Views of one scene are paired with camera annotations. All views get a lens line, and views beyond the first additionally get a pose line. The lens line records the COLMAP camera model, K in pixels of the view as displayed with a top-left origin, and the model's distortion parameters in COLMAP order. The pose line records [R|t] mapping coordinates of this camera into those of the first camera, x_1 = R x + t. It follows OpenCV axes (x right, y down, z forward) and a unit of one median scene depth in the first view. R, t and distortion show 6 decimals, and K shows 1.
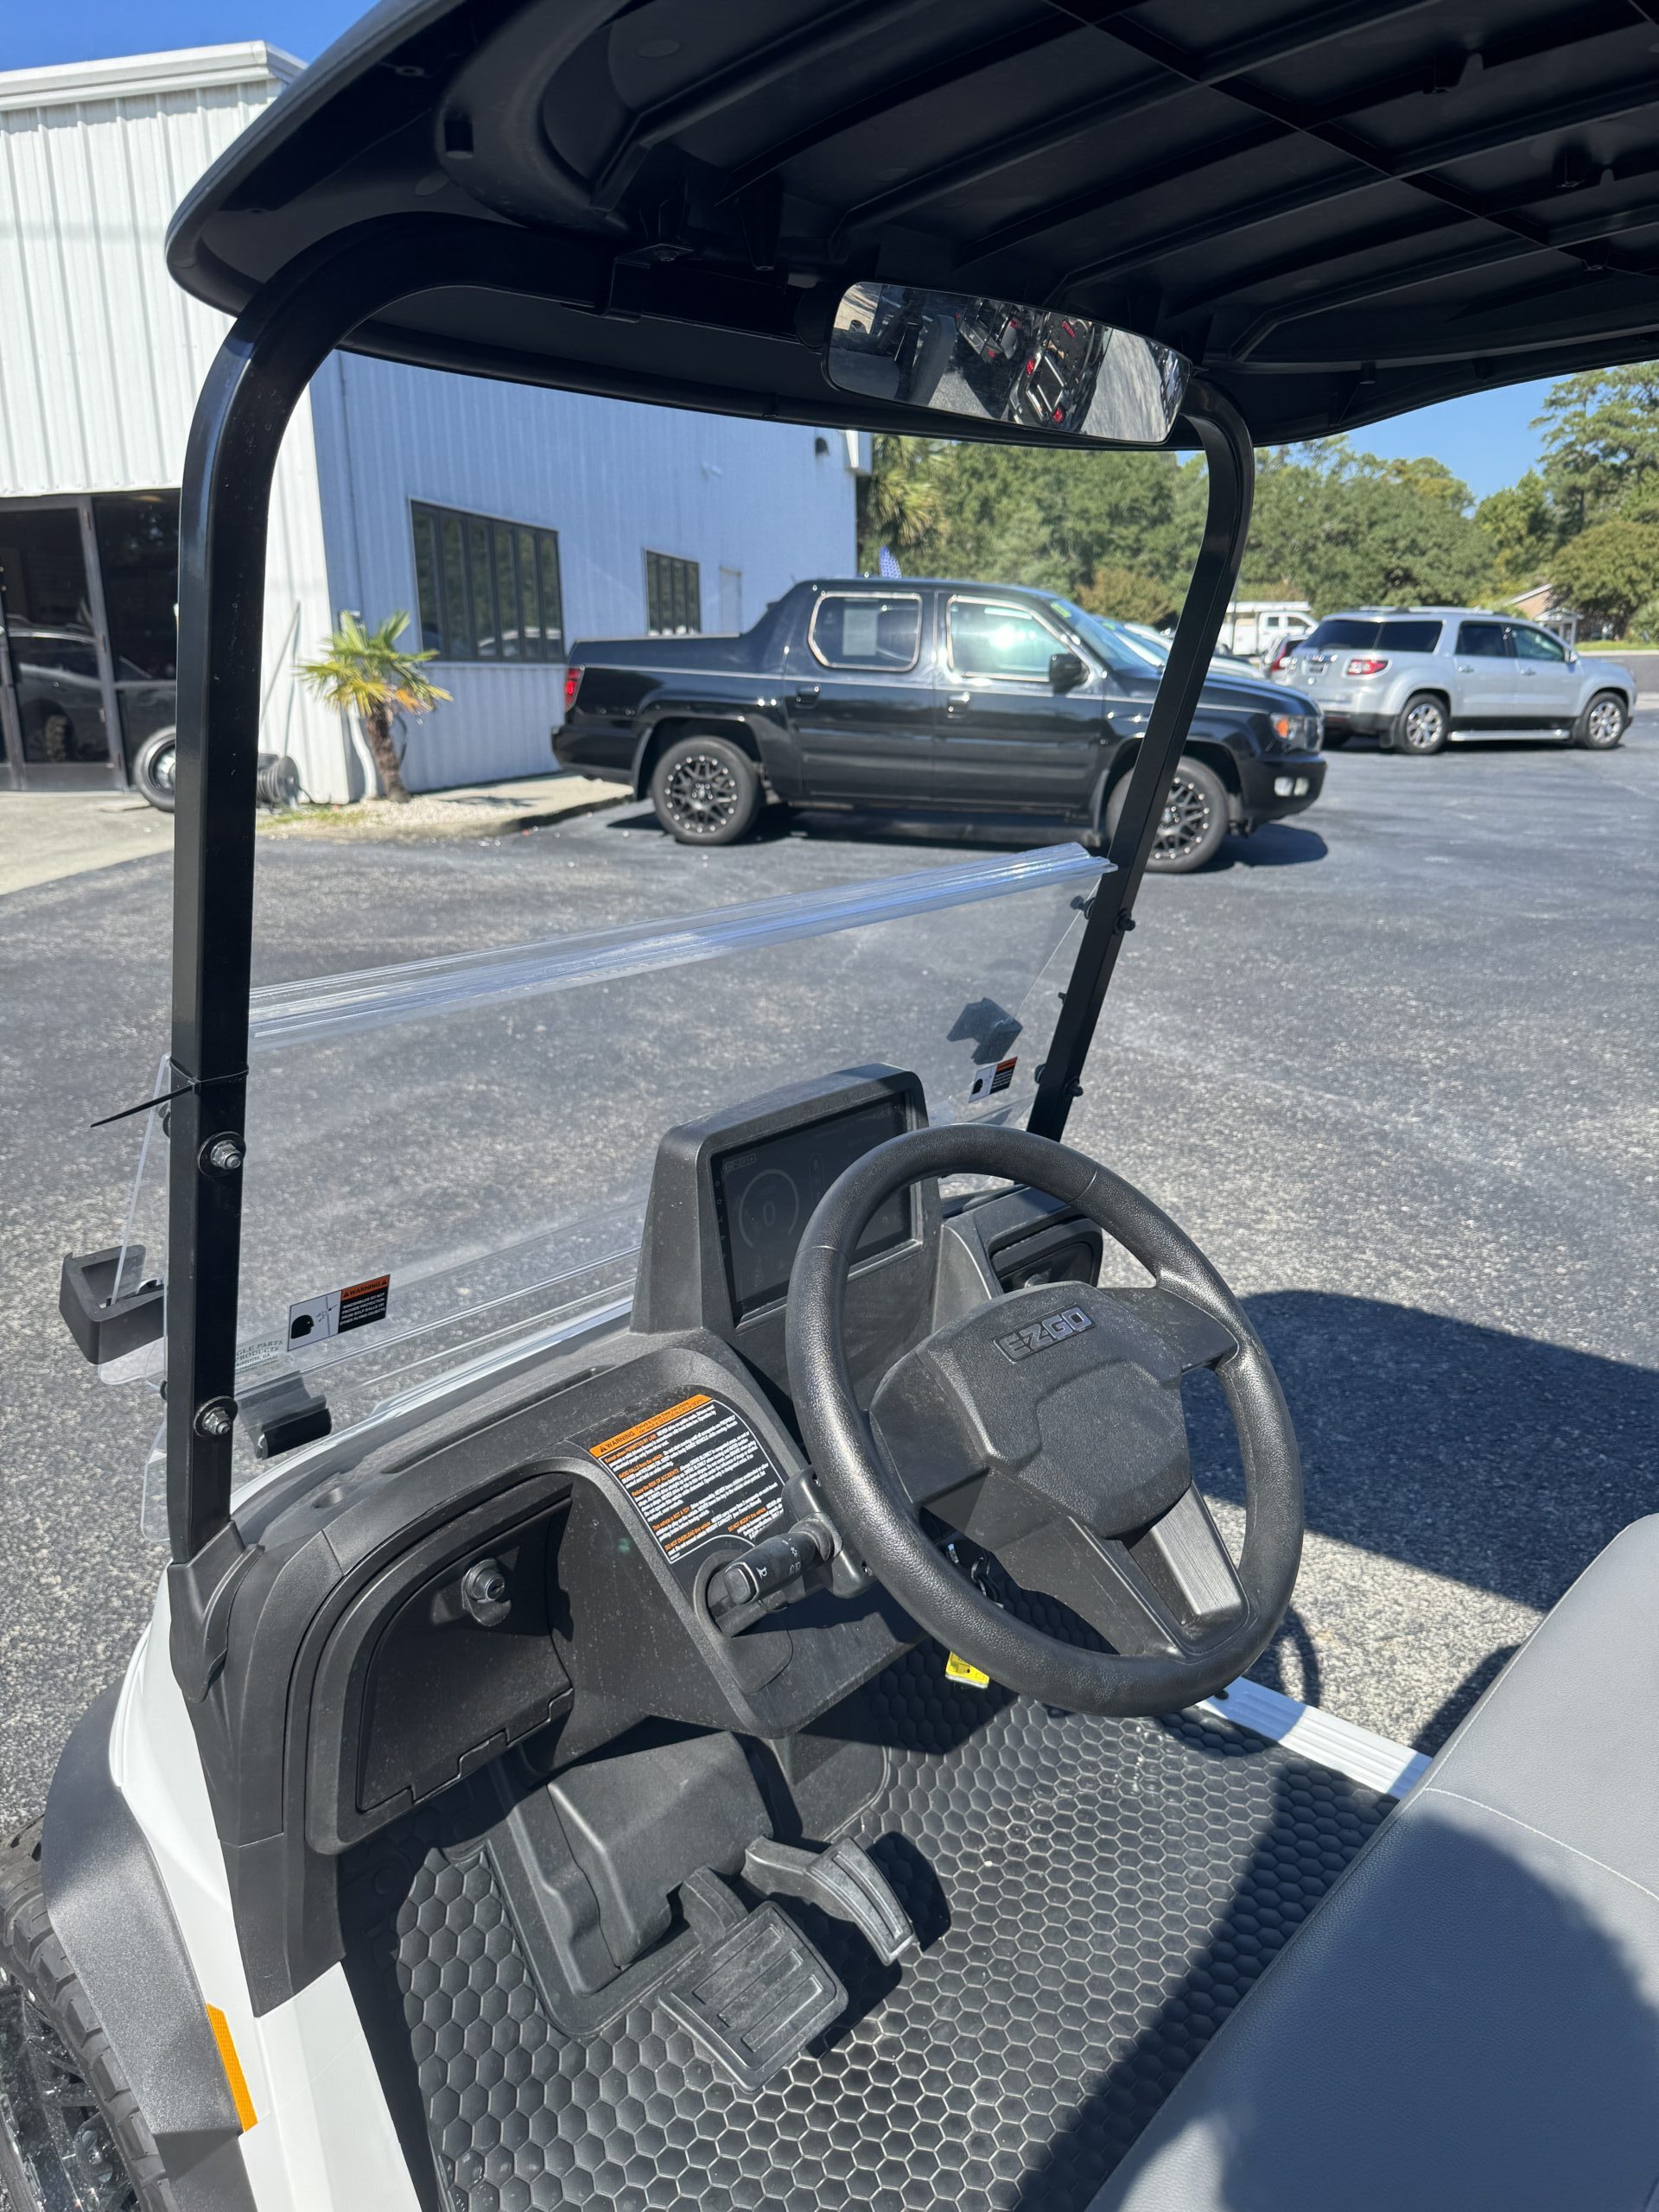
lens RADIAL K [[1563.4, 0, 829.5], [0, 1563.4, 1106.0], [0, 0, 1]] dist [-0.001109, 0.000374]
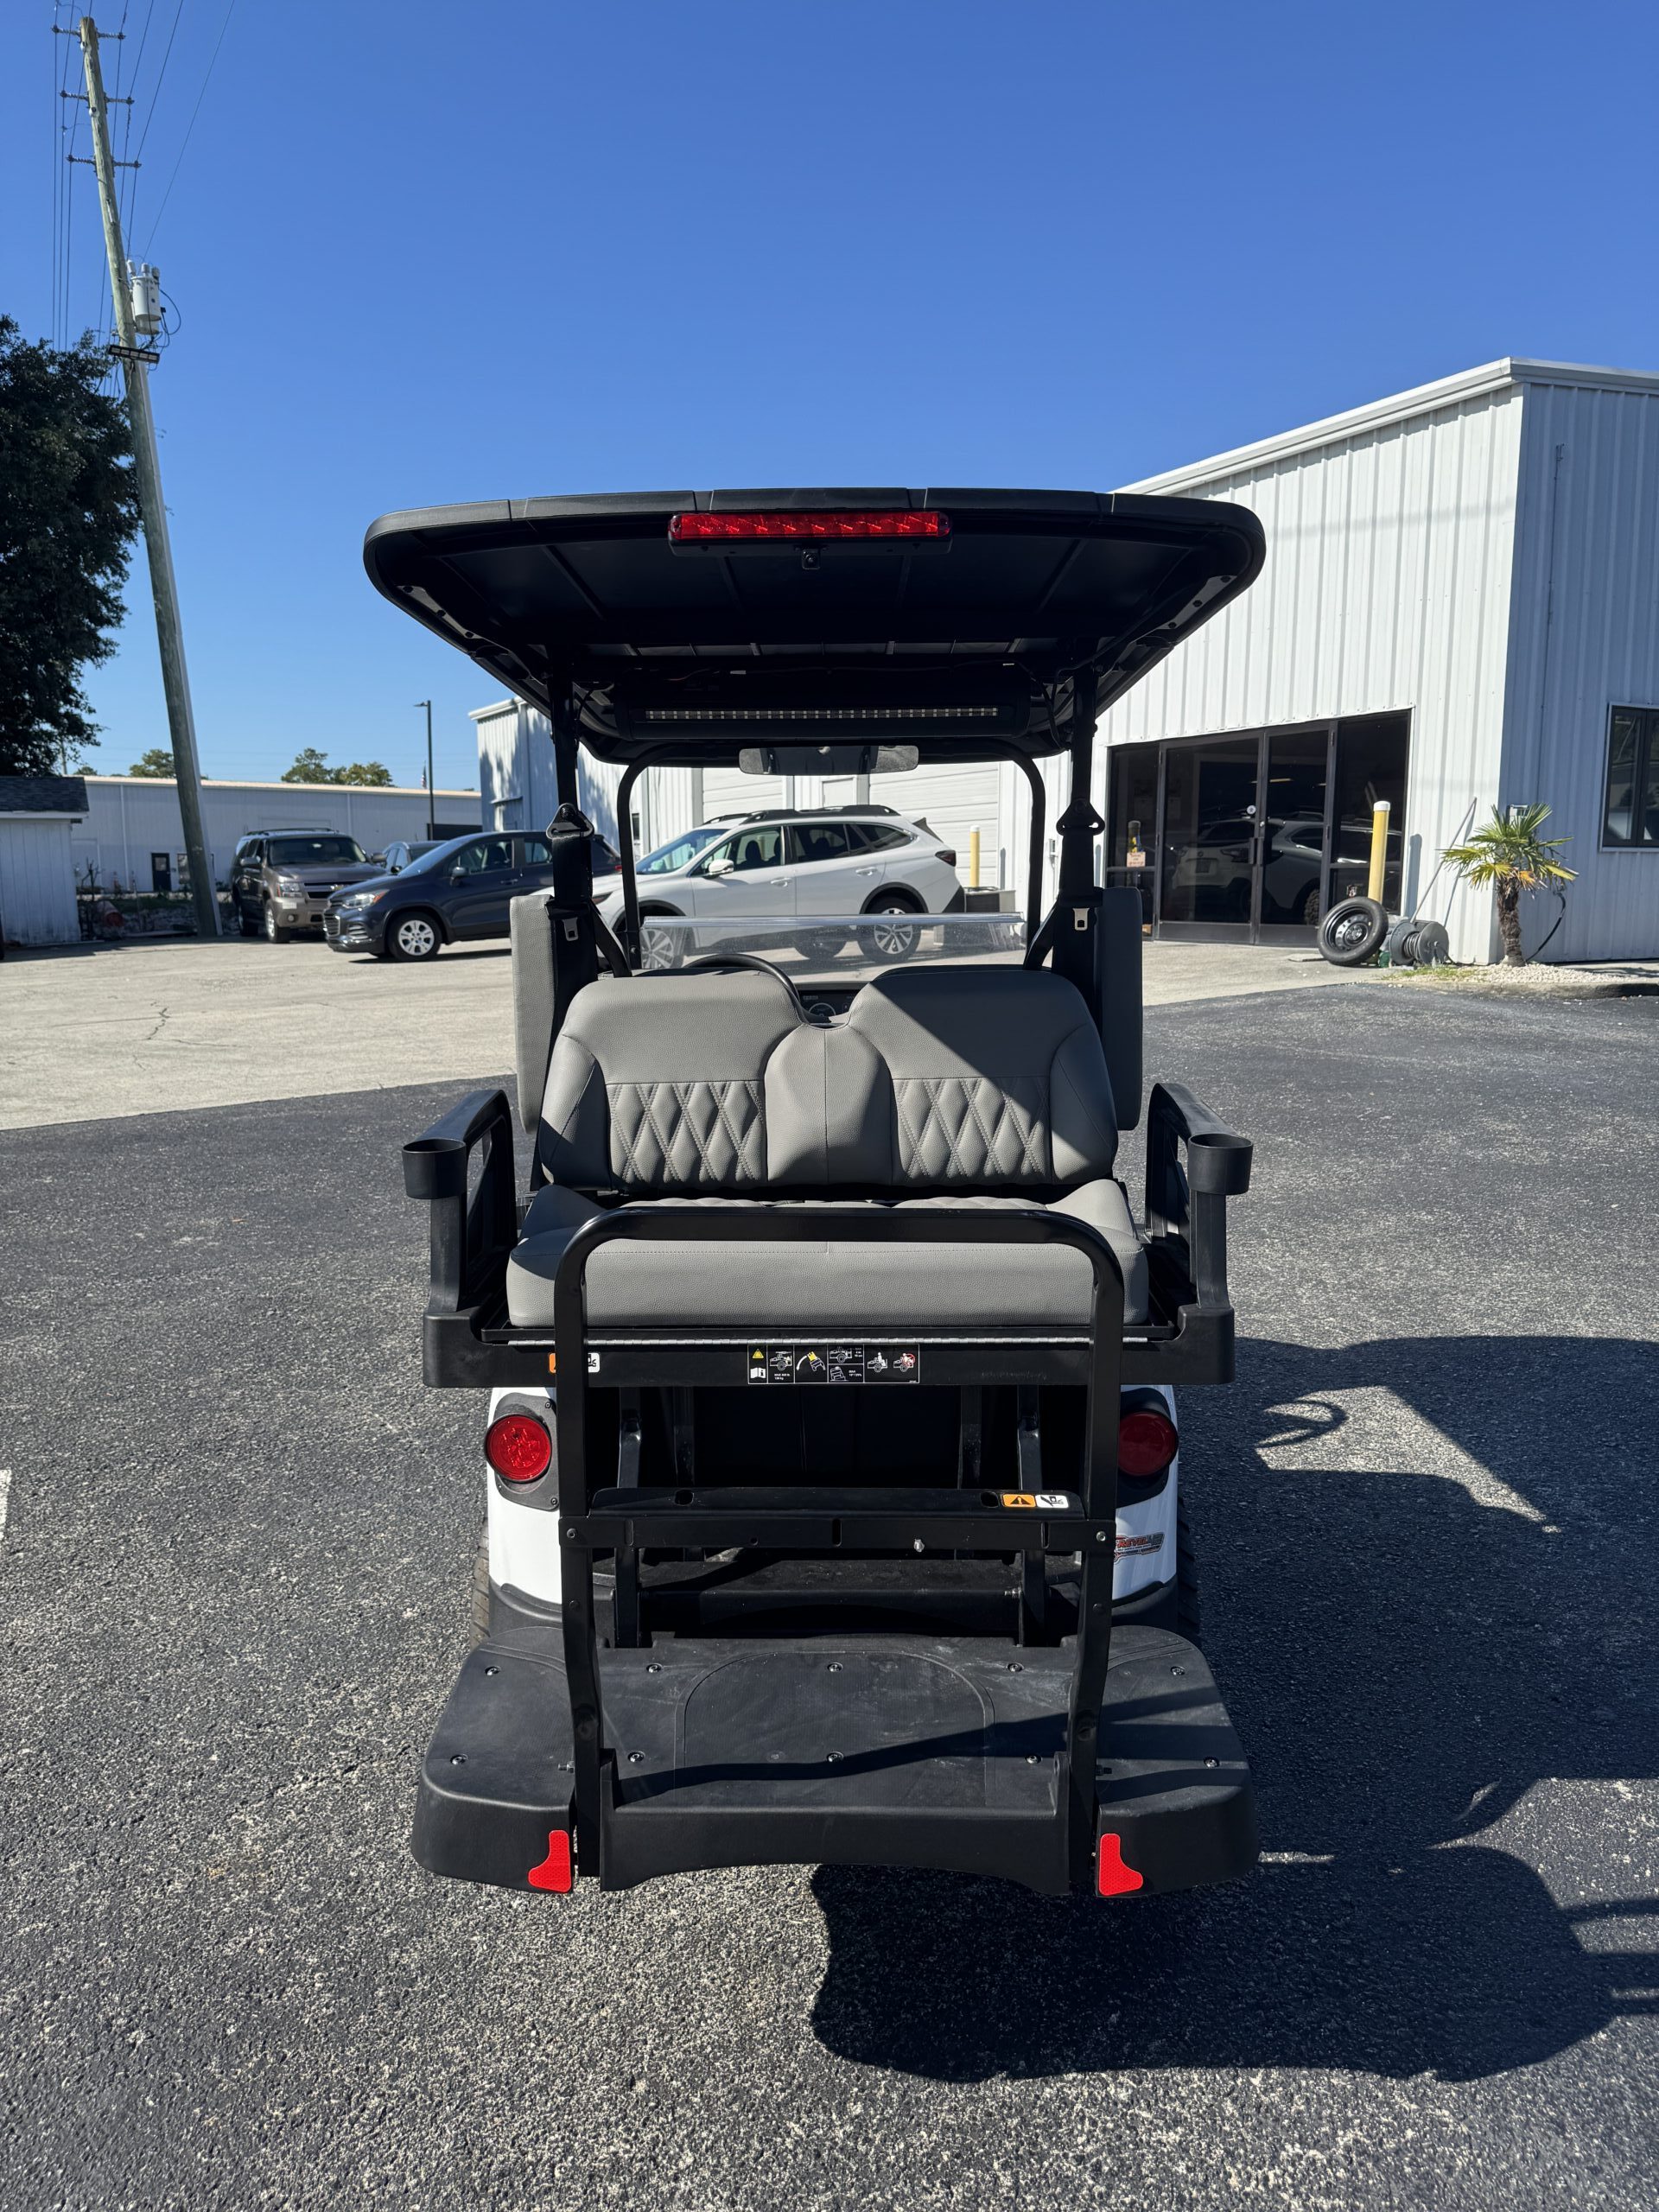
lens RADIAL K [[1574.9, 0, 829.5], [0, 1574.9, 1106.0], [0, 0, 1]] dist [0.021997, -0.001627]
pose [[0.651147, 0.117732, -0.749765, 0.294330], [-0.205841, 0.978262, -0.025155, 0.041322], [0.730505, 0.170711, 0.661226, -0.122239]]
